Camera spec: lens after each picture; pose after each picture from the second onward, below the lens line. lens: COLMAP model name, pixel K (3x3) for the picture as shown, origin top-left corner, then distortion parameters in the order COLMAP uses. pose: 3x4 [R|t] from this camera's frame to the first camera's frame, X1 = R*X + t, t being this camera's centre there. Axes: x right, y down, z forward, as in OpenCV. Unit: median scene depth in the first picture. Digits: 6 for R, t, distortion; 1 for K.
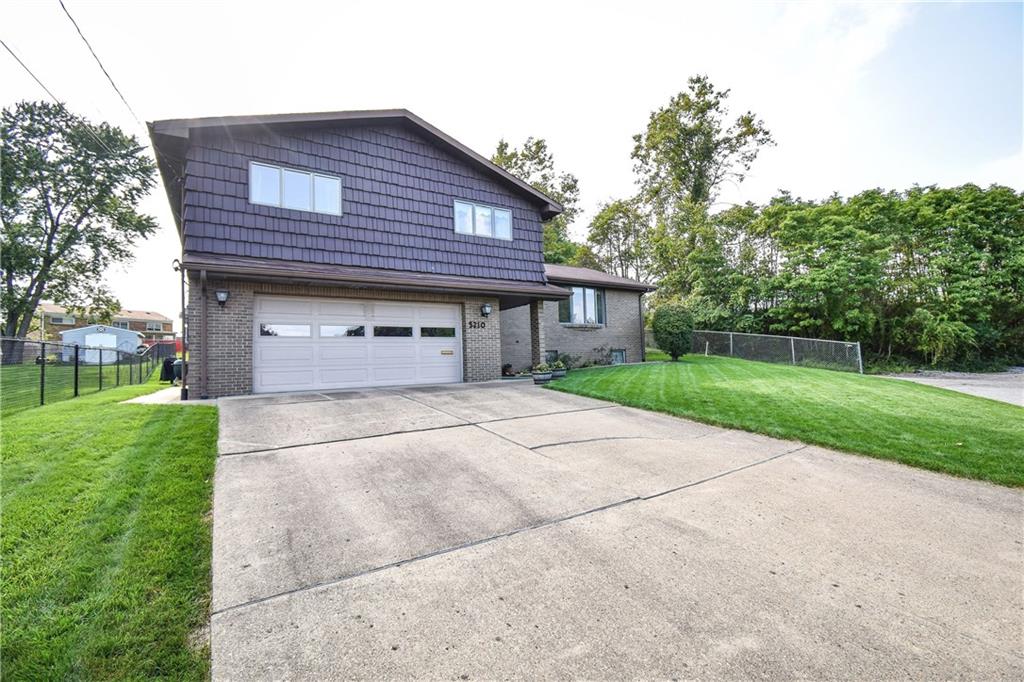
lens RADIAL K [[458.1, 0, 518.6], [0, 458.1, 339.3], [0, 0, 1]] dist [0.000704, -0.016233]
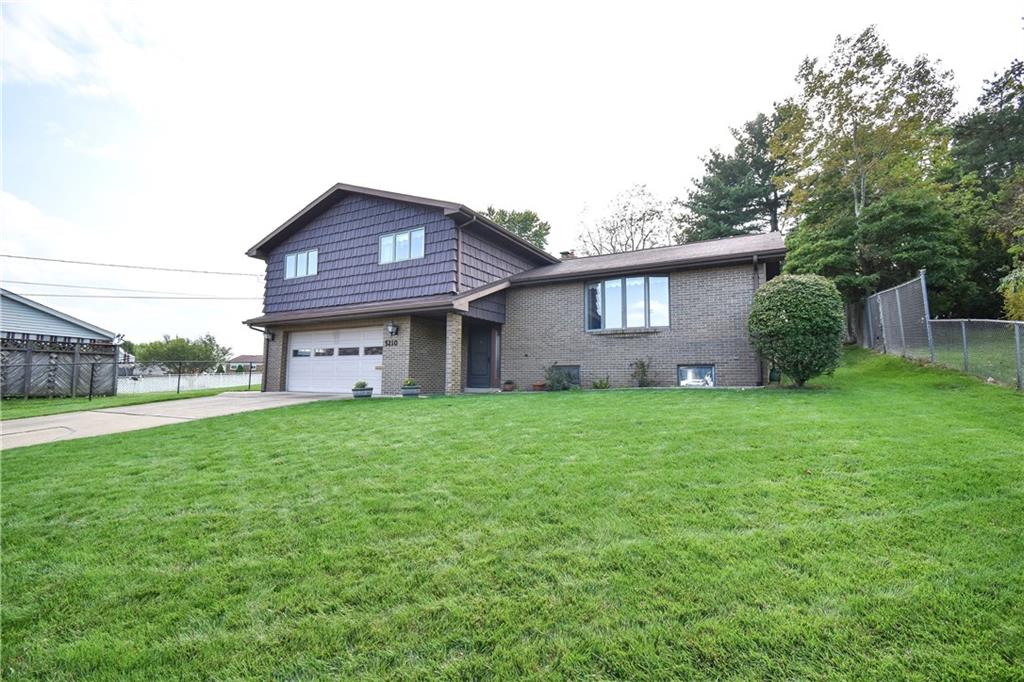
lens RADIAL K [[458.1, 0, 518.6], [0, 458.1, 339.3], [0, 0, 1]] dist [0.000704, -0.016233]
pose [[0.456319, -0.041240, -0.888860, 1.047660], [0.024453, 0.999129, -0.033803, 0.004455], [0.889480, -0.006311, 0.456931, 0.781057]]
